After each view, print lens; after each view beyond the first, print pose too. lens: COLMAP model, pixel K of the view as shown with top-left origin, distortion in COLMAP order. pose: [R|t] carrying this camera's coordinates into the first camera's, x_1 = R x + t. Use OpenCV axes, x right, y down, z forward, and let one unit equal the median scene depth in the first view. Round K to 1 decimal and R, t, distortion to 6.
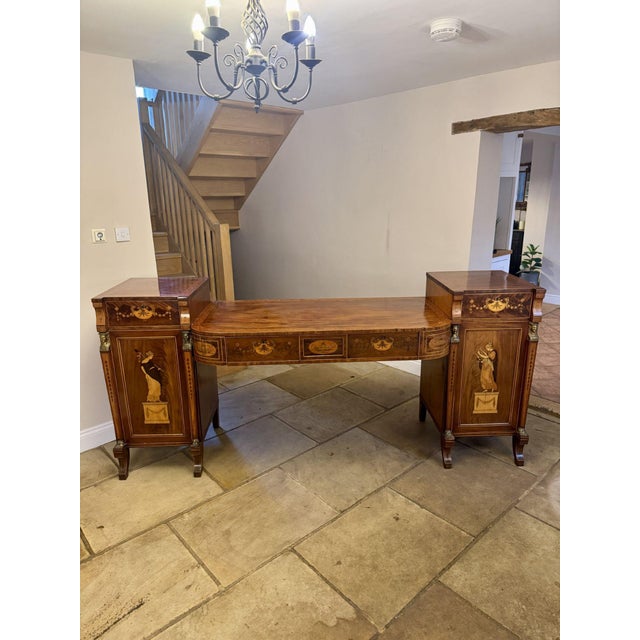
lens RADIAL K [[446.8, 0, 320.2], [0, 446.8, 320.8], [0, 0, 1]] dist [0.089021, -0.131359]
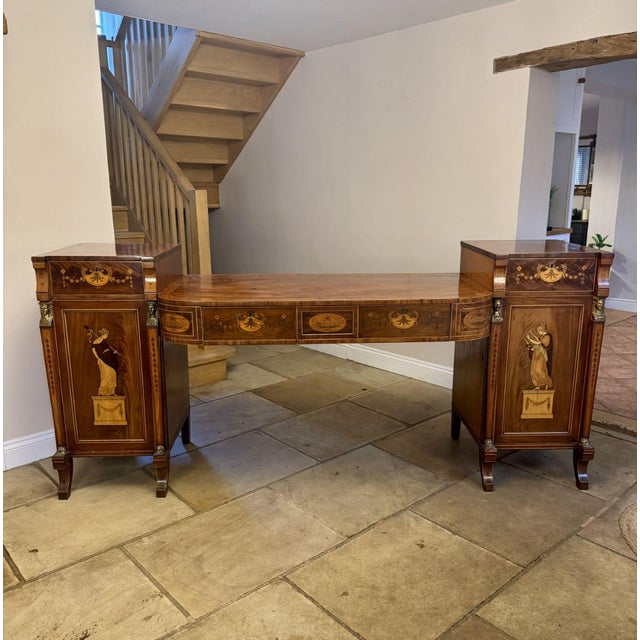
lens RADIAL K [[587.7, 0, 319.8], [0, 587.7, 326.9], [0, 0, 1]] dist [0.116481, -0.202236]
pose [[0.999930, 0.011179, -0.003982, -0.002073], [-0.011355, 0.998816, -0.047297, 0.107870], [0.003448, 0.047339, 0.998873, -0.020452]]
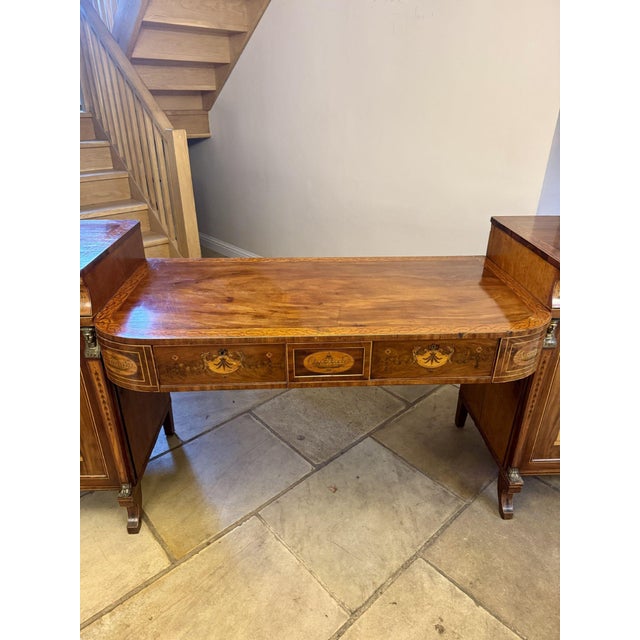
lens RADIAL K [[449.5, 0, 317.4], [0, 449.5, 321.3], [0, 0, 1]] dist [0.041521, -0.045593]
pose [[0.999817, 0.011195, 0.015541, -0.015928], [-0.013834, 0.983260, 0.181681, -0.090094], [-0.013247, -0.181862, 0.983235, 0.421376]]
